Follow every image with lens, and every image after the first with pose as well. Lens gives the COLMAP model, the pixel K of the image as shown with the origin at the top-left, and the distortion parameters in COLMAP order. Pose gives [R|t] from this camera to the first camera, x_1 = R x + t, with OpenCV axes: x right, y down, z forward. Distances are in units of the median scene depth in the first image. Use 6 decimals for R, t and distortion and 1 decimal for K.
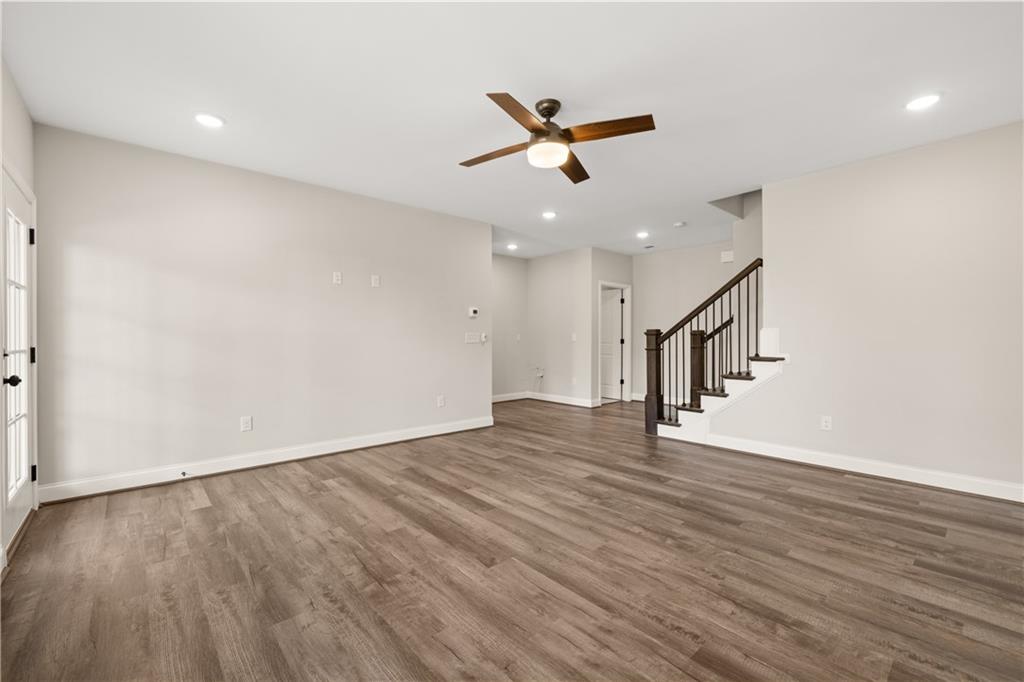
lens RADIAL K [[430.0, 0, 512.0], [0, 430.0, 341.0], [0, 0, 1]] dist [-0.002825, -0.000261]
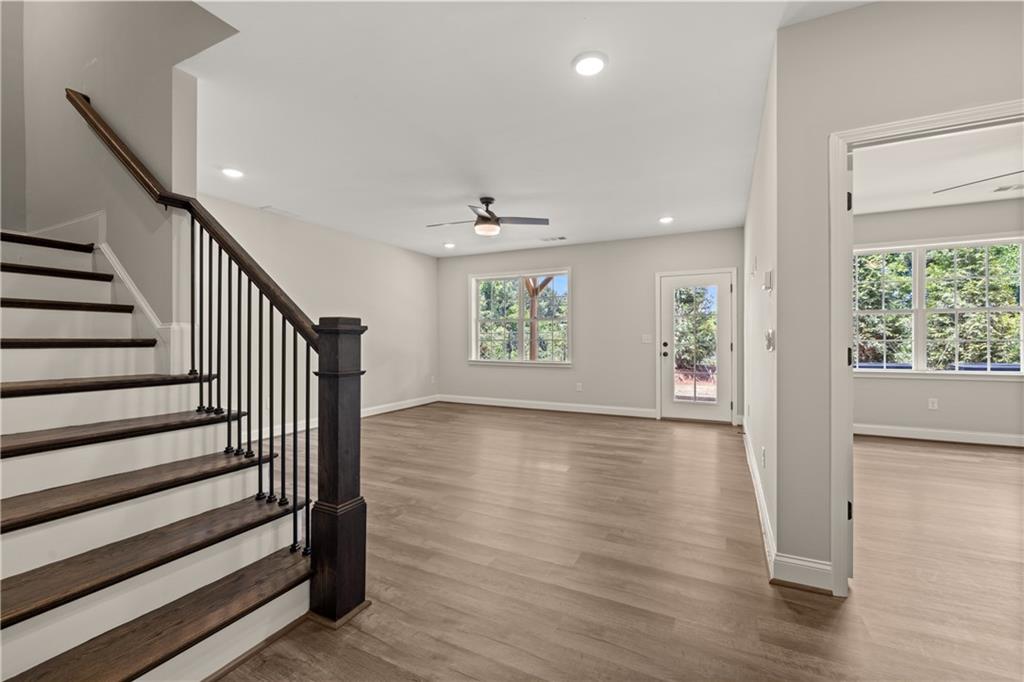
lens RADIAL K [[430.0, 0, 512.0], [0, 430.0, 341.0], [0, 0, 1]] dist [-0.002825, -0.000261]
pose [[-0.928973, 0.004250, -0.370124, 0.633652], [-0.001519, 0.999882, 0.015296, -0.026808], [0.370145, 0.014772, -0.928856, 2.667623]]
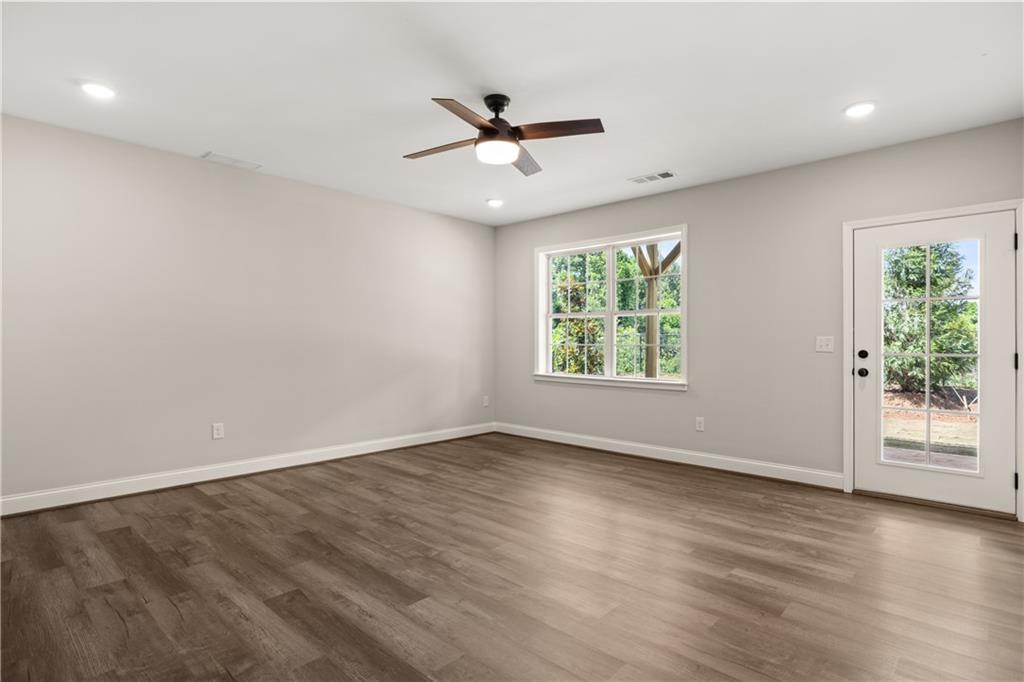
lens RADIAL K [[519.4, 0, 512.0], [0, 519.4, 343.4], [0, 0, 1]] dist [-0.000092, 0.000552]
pose [[-0.995520, -0.002570, -0.094515, 0.164274], [-0.003670, 0.999928, 0.011459, -0.019768], [0.094479, 0.011754, -0.995457, 2.224646]]
